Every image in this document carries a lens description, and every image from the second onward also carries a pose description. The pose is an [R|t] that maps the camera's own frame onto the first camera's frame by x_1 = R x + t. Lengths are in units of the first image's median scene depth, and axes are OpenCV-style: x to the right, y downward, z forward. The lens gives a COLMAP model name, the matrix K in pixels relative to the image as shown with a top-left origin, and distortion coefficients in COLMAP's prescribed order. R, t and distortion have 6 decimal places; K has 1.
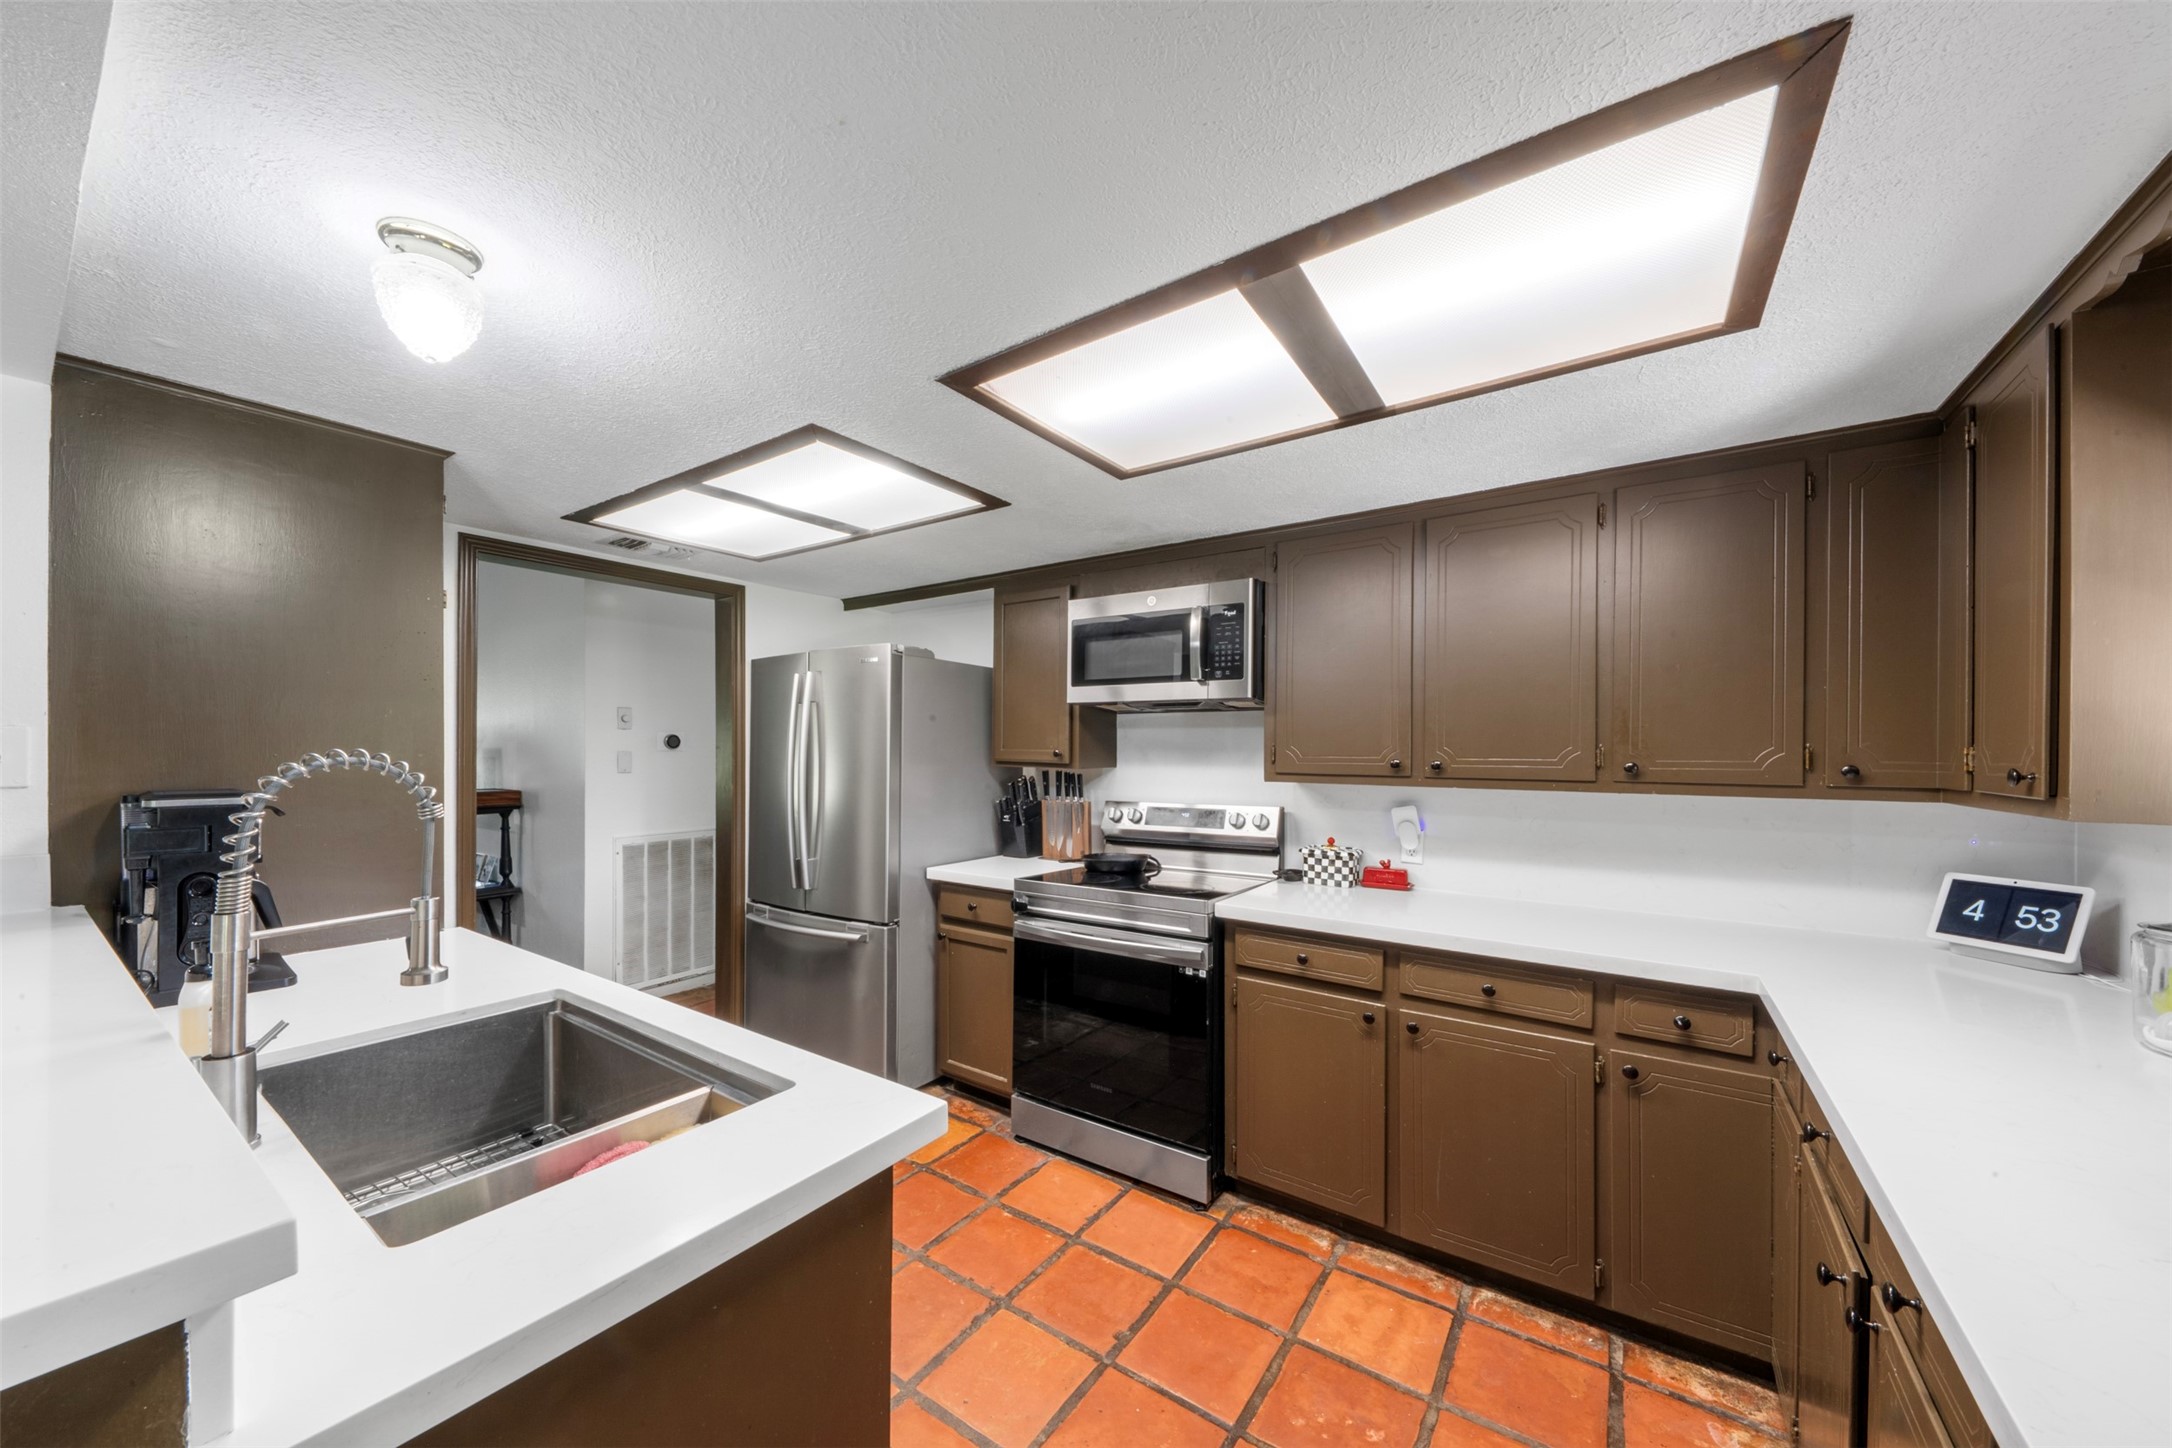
lens RADIAL K [[751.7, 0, 1085.0], [0, 751.7, 746.5], [0, 0, 1]] dist [0.002108, -0.000009]
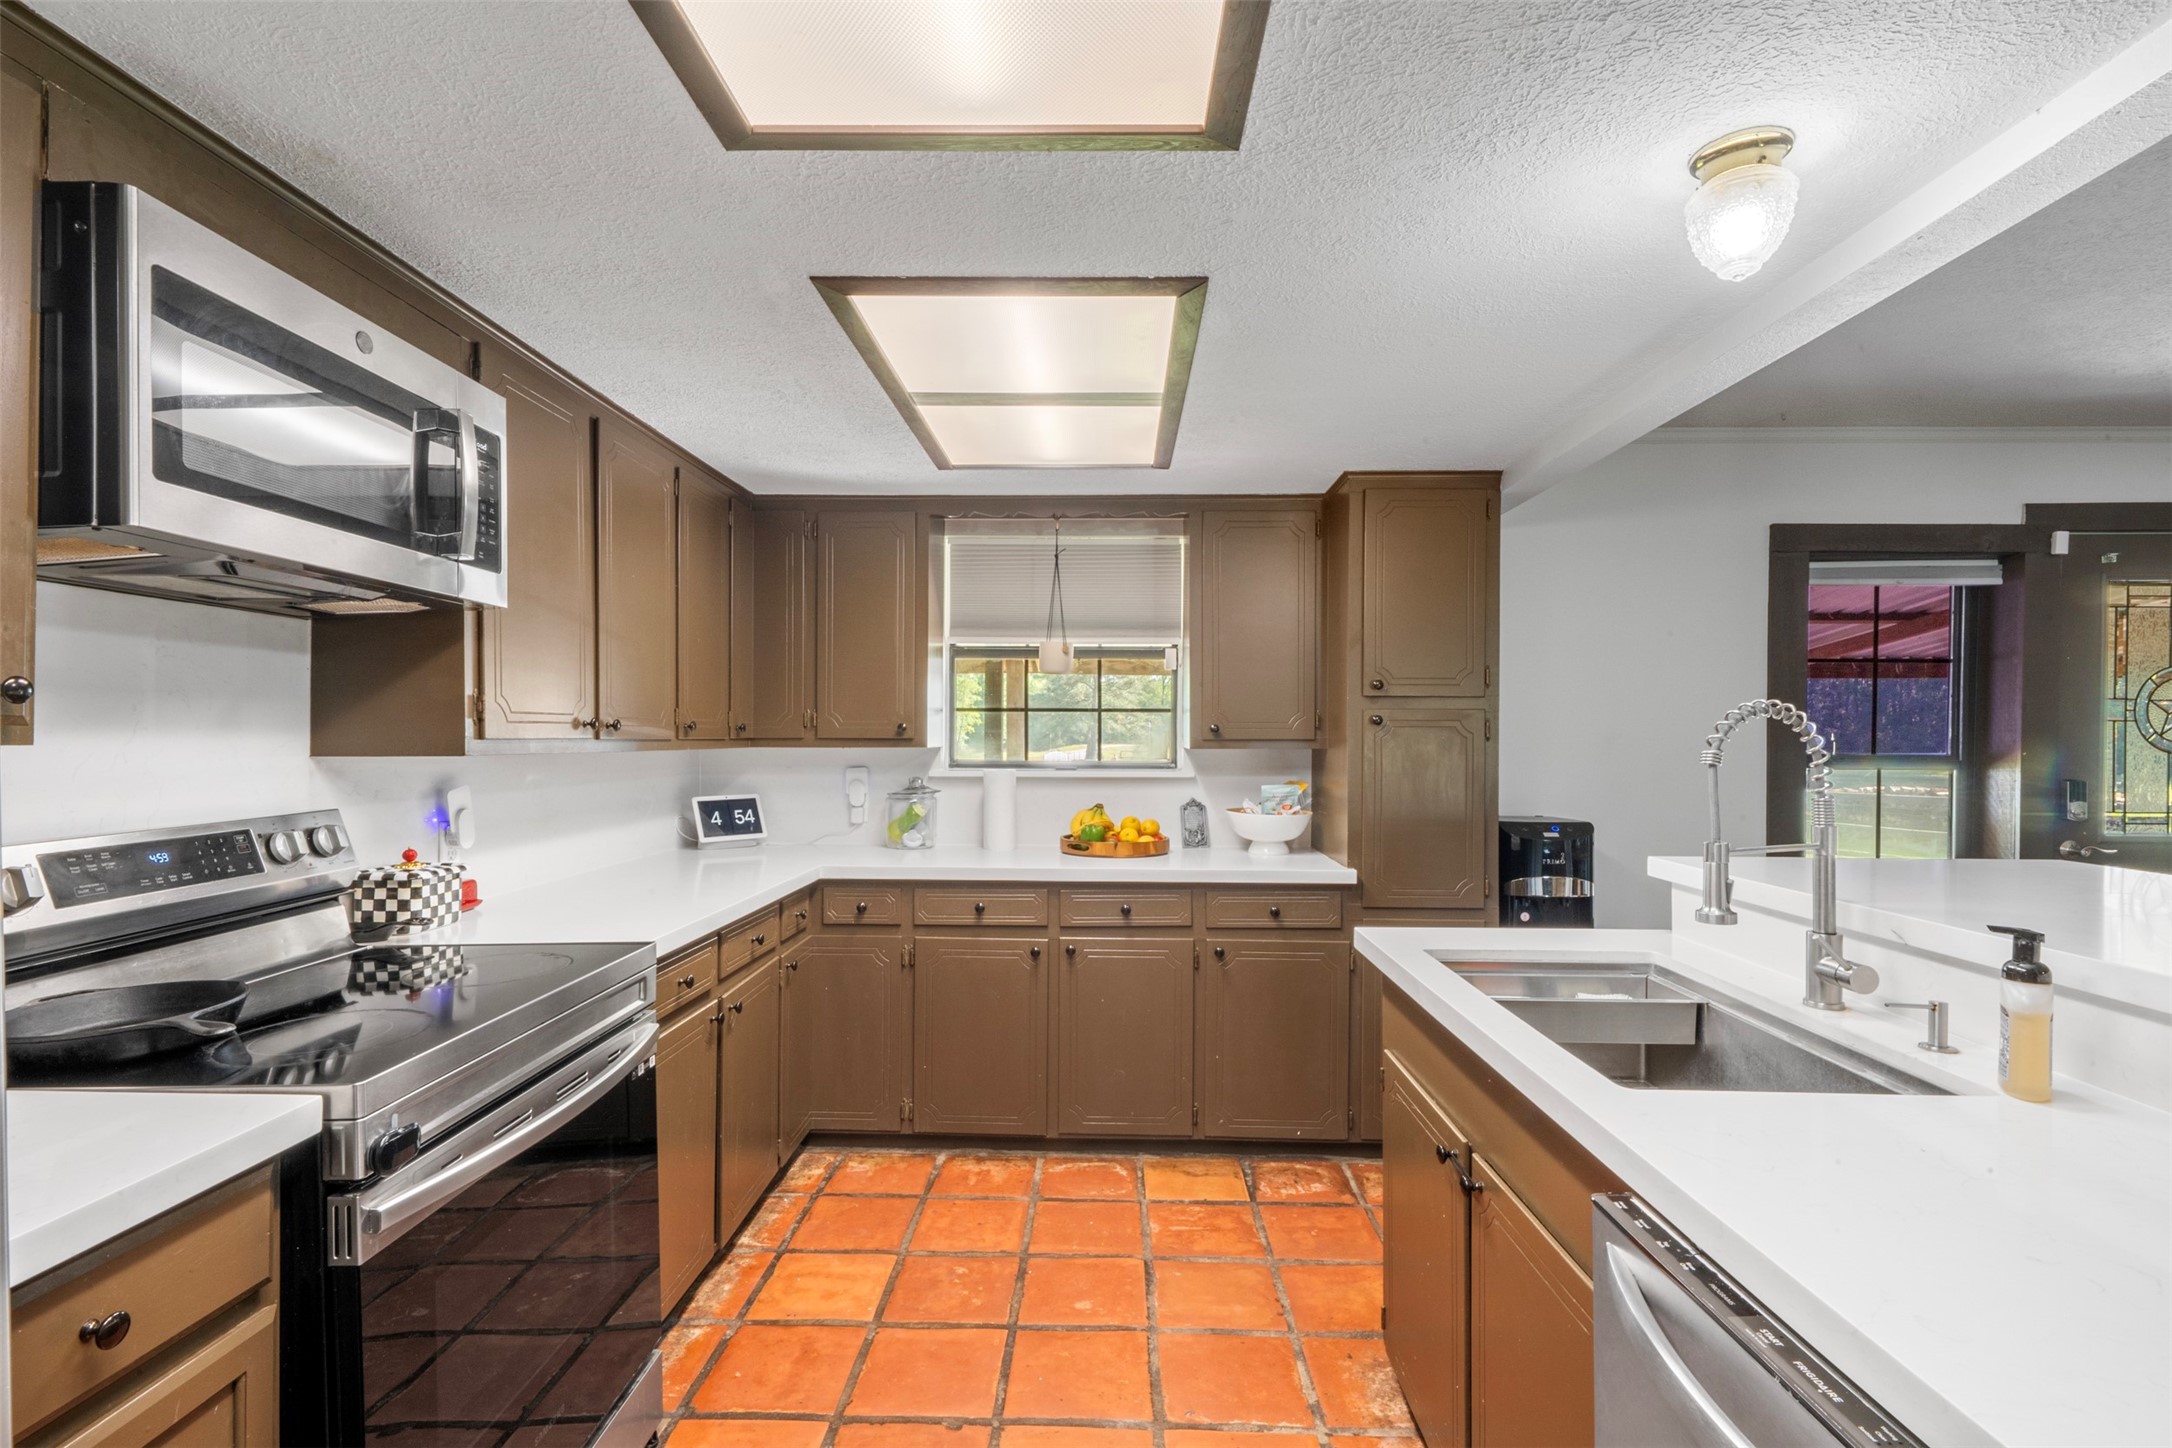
lens RADIAL K [[1000.5, 0, 1080.5], [0, 1000.5, 738.9], [0, 0, 1]] dist [0.017024, 0.000376]
pose [[-0.528608, -0.013760, 0.848755, -0.784333], [-0.016746, 0.999843, 0.005780, 0.026829], [-0.848701, -0.011158, -0.528755, 1.224454]]
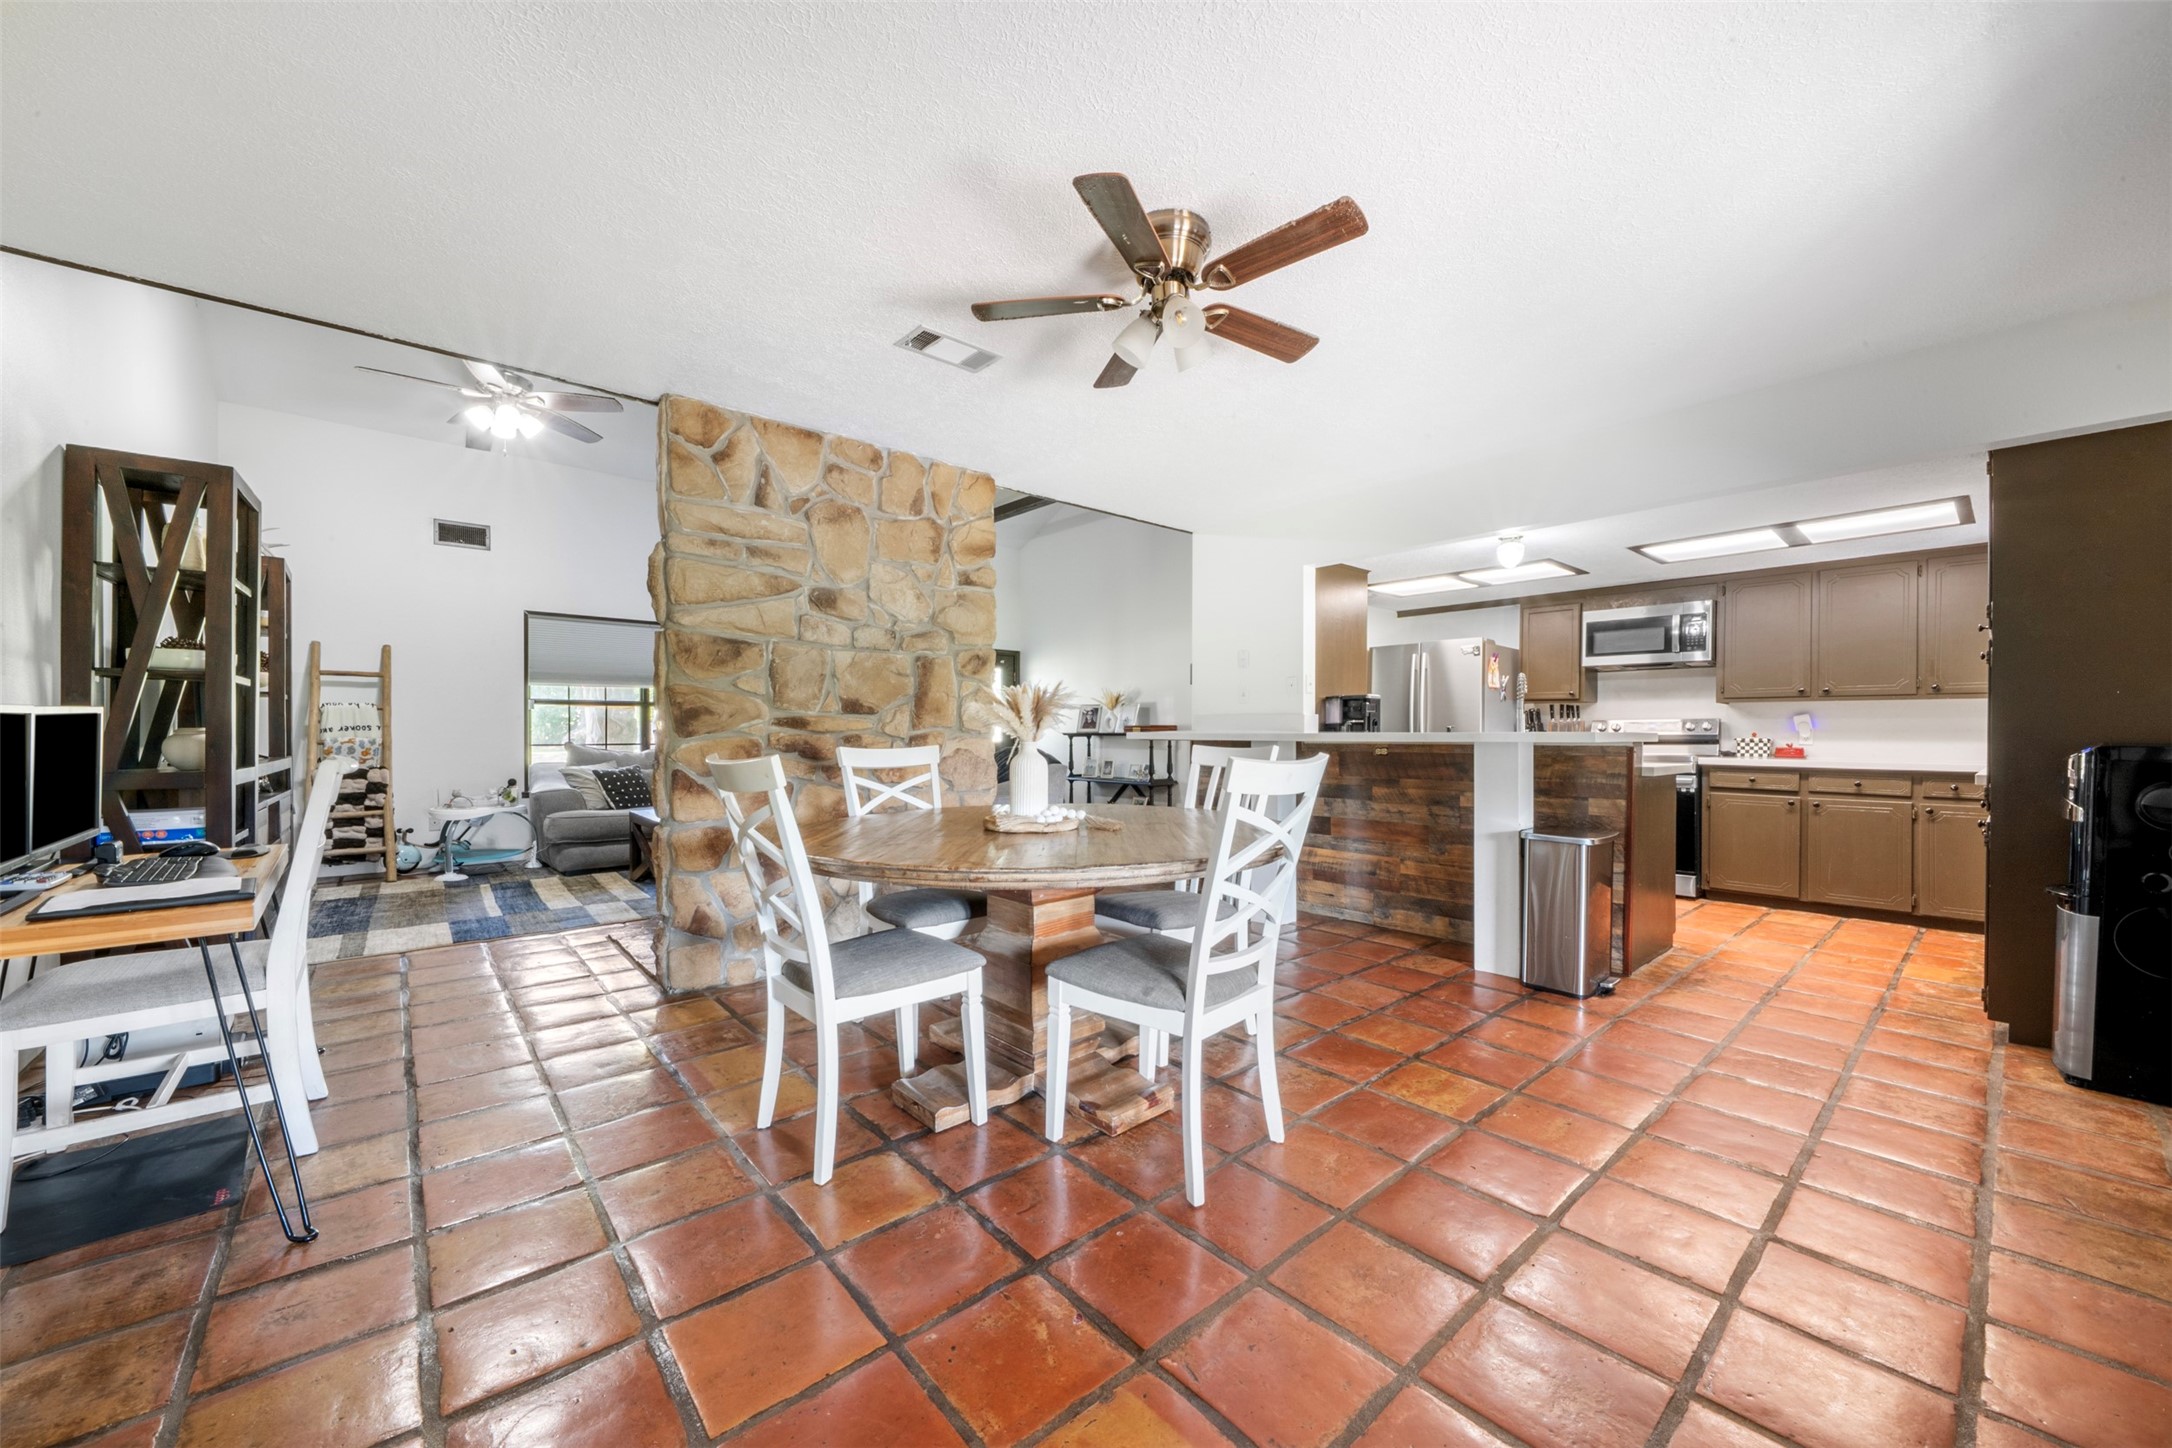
lens RADIAL K [[795.5, 0, 1089.1], [0, 795.5, 729.1], [0, 0, 1]] dist [-0.000842, -0.001557]
pose [[0.967290, -0.002707, -0.253658, -1.025019], [0.004042, 0.999981, 0.004744, 0.123950], [0.253641, -0.005614, 0.967282, -1.776991]]
